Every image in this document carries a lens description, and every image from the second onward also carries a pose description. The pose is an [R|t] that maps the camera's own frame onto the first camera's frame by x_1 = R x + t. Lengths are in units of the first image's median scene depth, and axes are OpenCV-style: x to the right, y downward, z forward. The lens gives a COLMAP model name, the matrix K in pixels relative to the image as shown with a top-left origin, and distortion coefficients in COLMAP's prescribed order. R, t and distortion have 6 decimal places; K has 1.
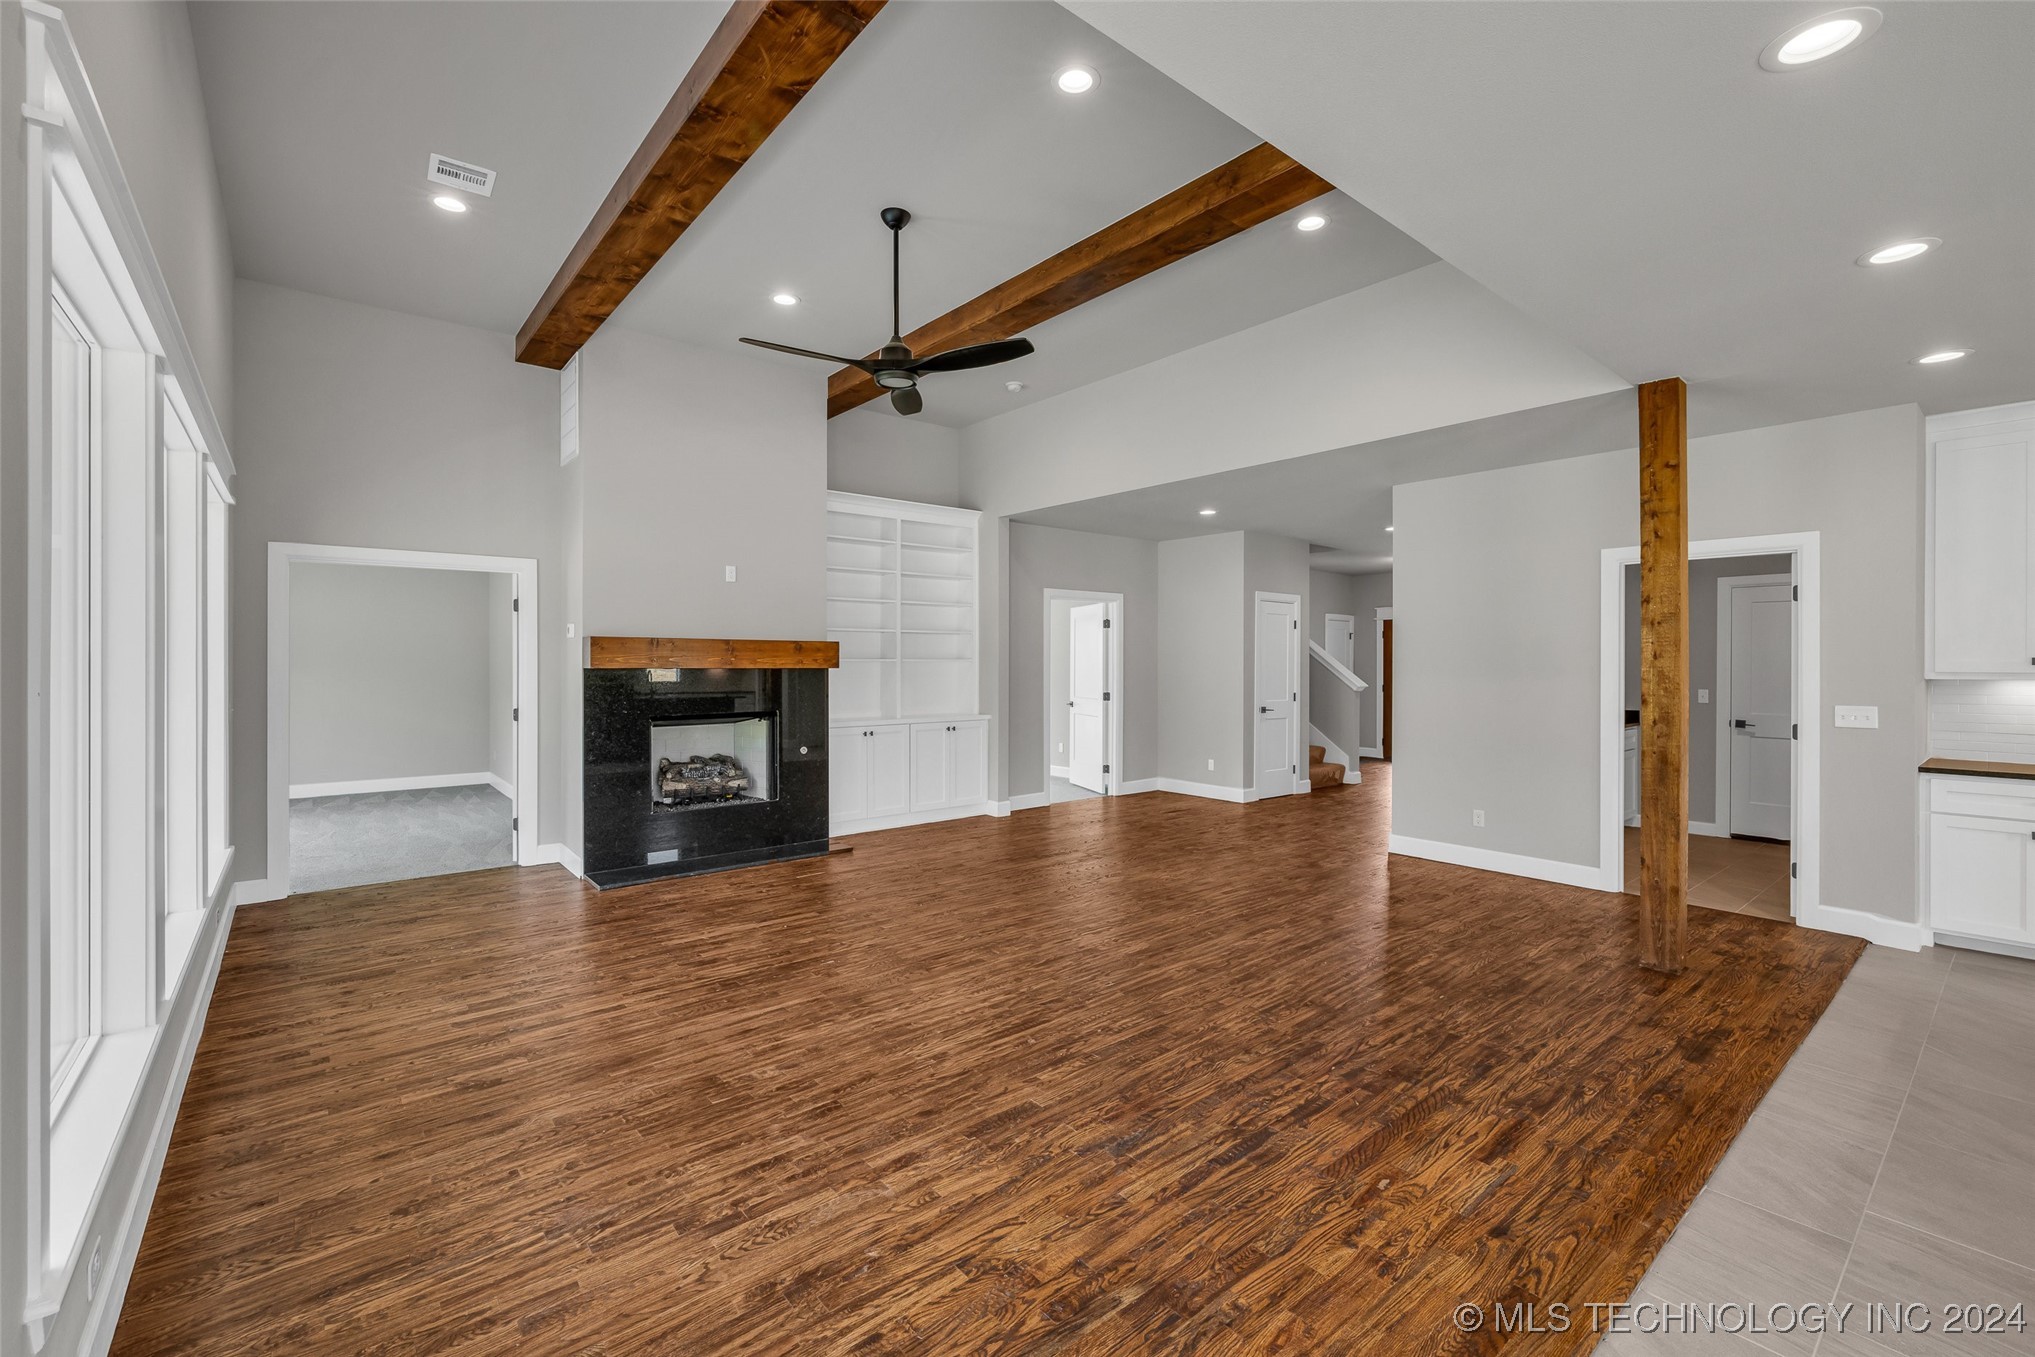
lens RADIAL K [[860.6, 0, 1025.4], [0, 860.6, 664.1], [0, 0, 1]] dist [-0.000202, -0.000641]
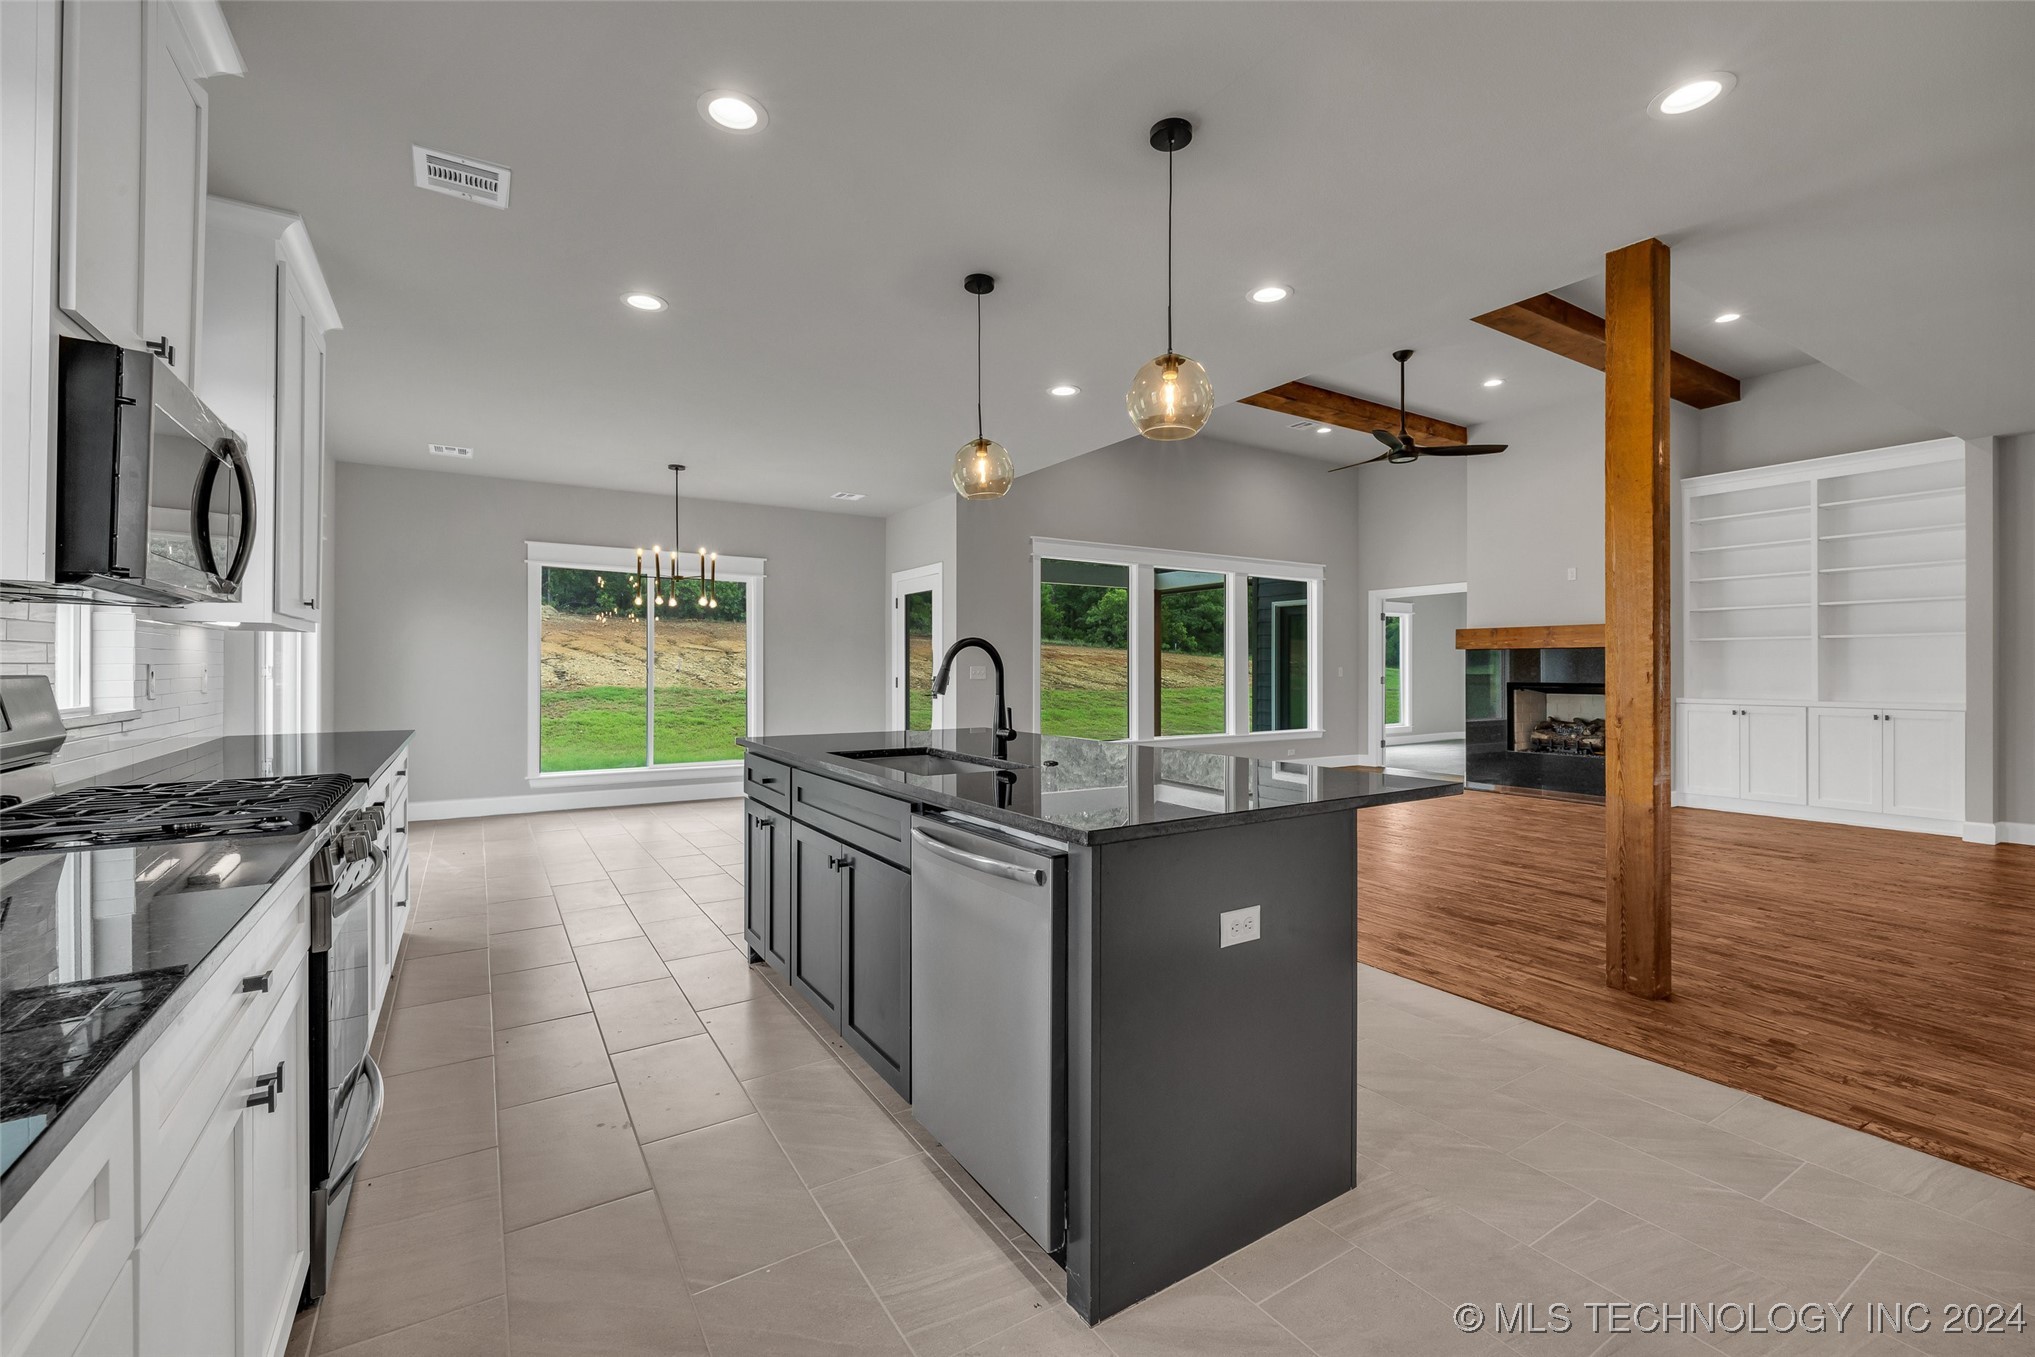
lens RADIAL K [[860.6, 0, 1008.3], [0, 860.6, 669.8], [0, 0, 1]] dist [-0.000202, -0.000641]
pose [[-0.134467, 0.000063, -0.990918, 1.518887], [-0.004763, 0.999988, 0.000710, 0.057796], [0.990907, 0.004815, -0.134465, 0.504092]]
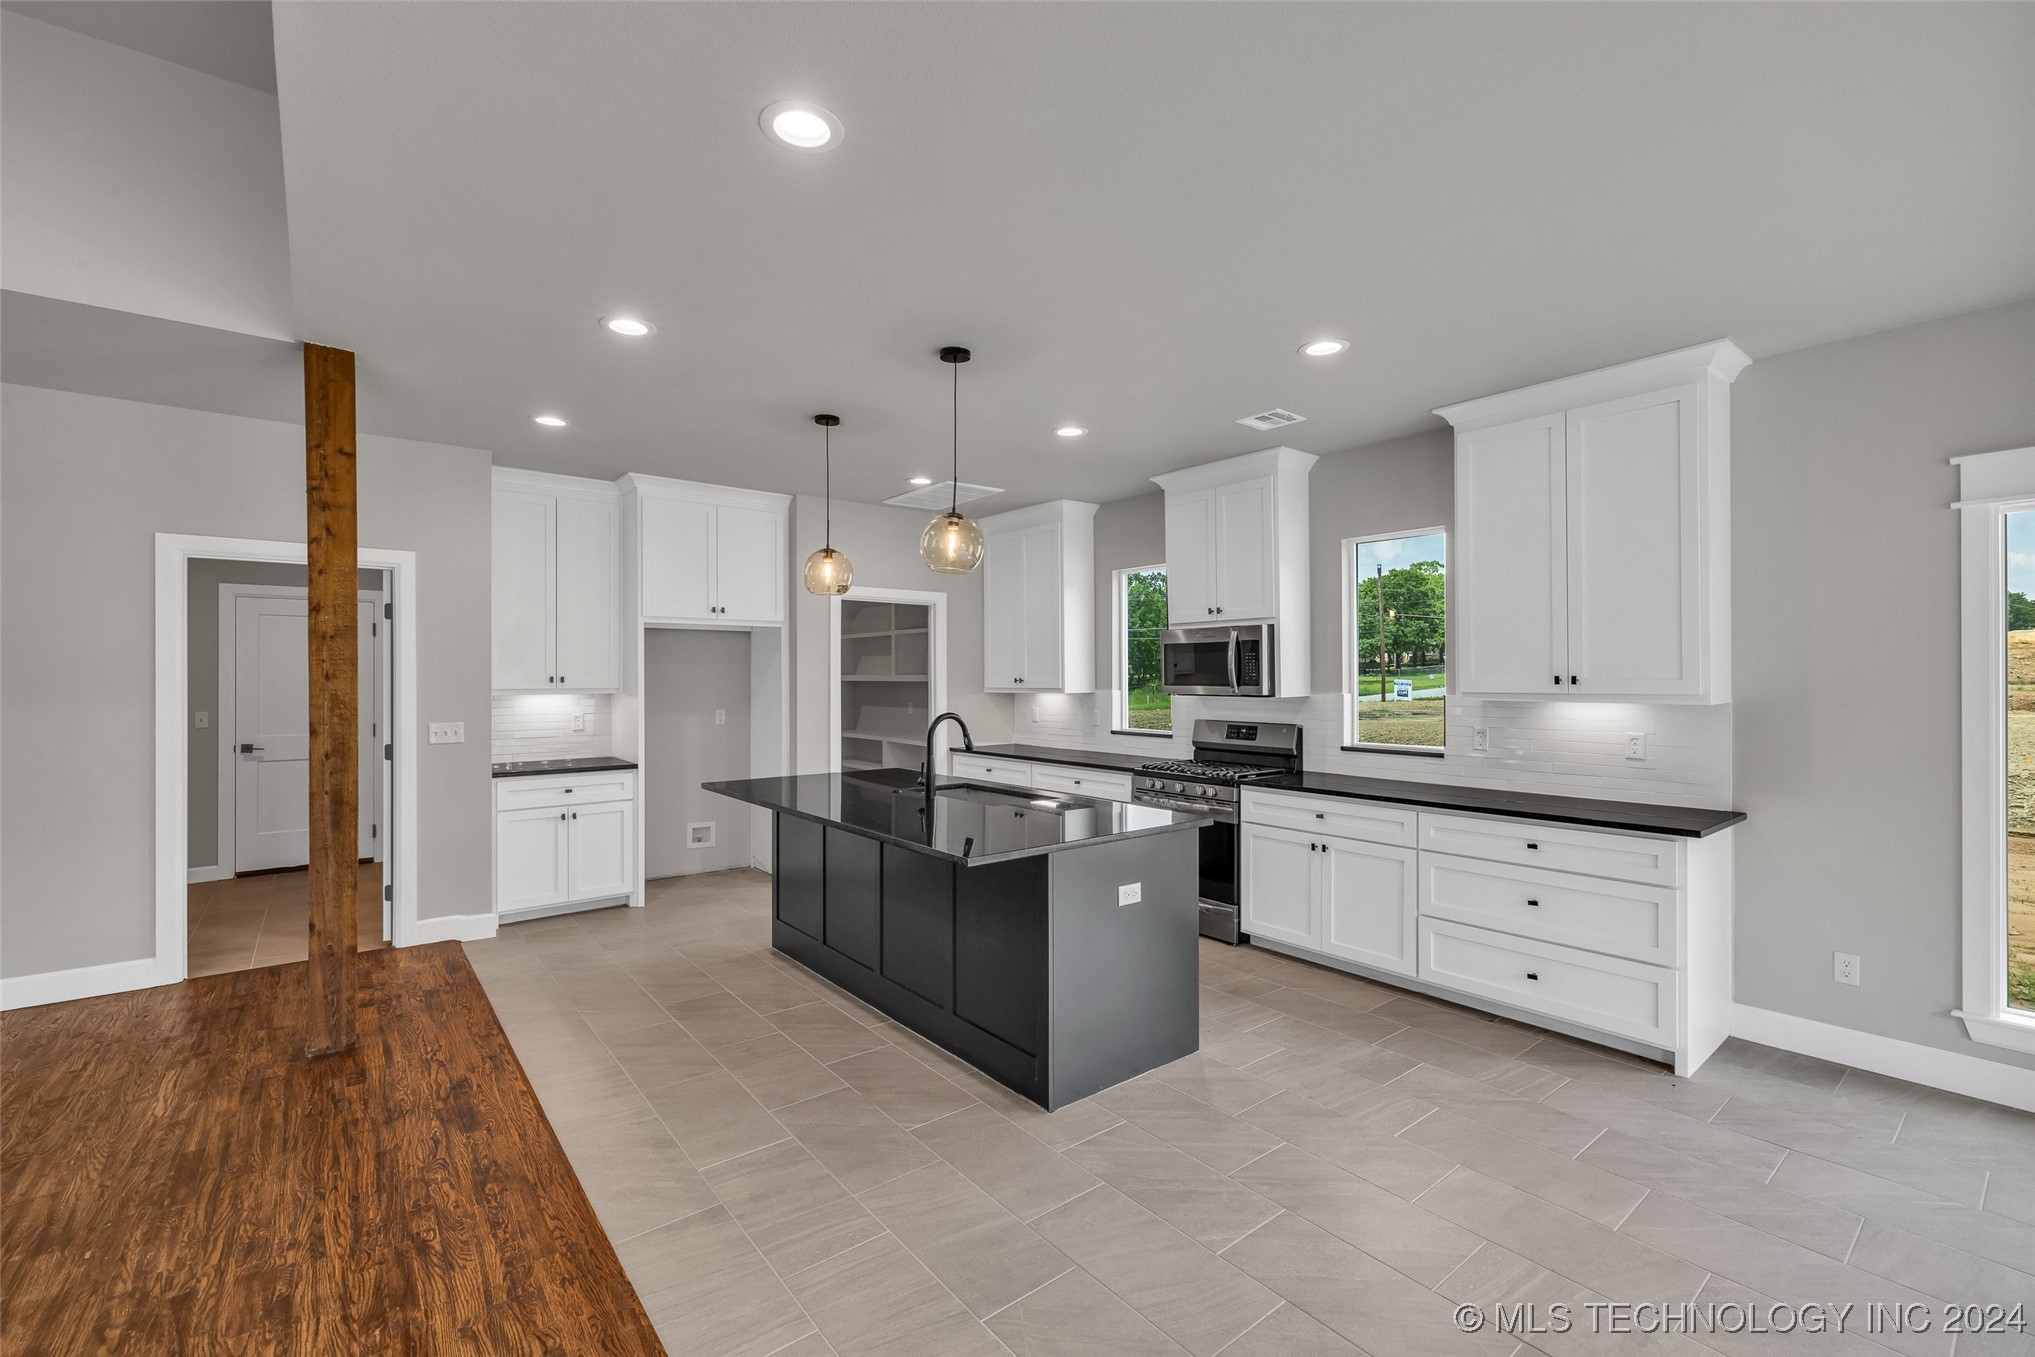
lens RADIAL K [[860.6, 0, 1003.7], [0, 860.6, 674.6], [0, 0, 1]] dist [-0.000202, -0.000641]
pose [[0.028288, -0.000772, 0.999600, -0.075653], [0.004568, 0.999989, 0.000643, -0.008208], [-0.999589, 0.004548, 0.028292, 0.300574]]
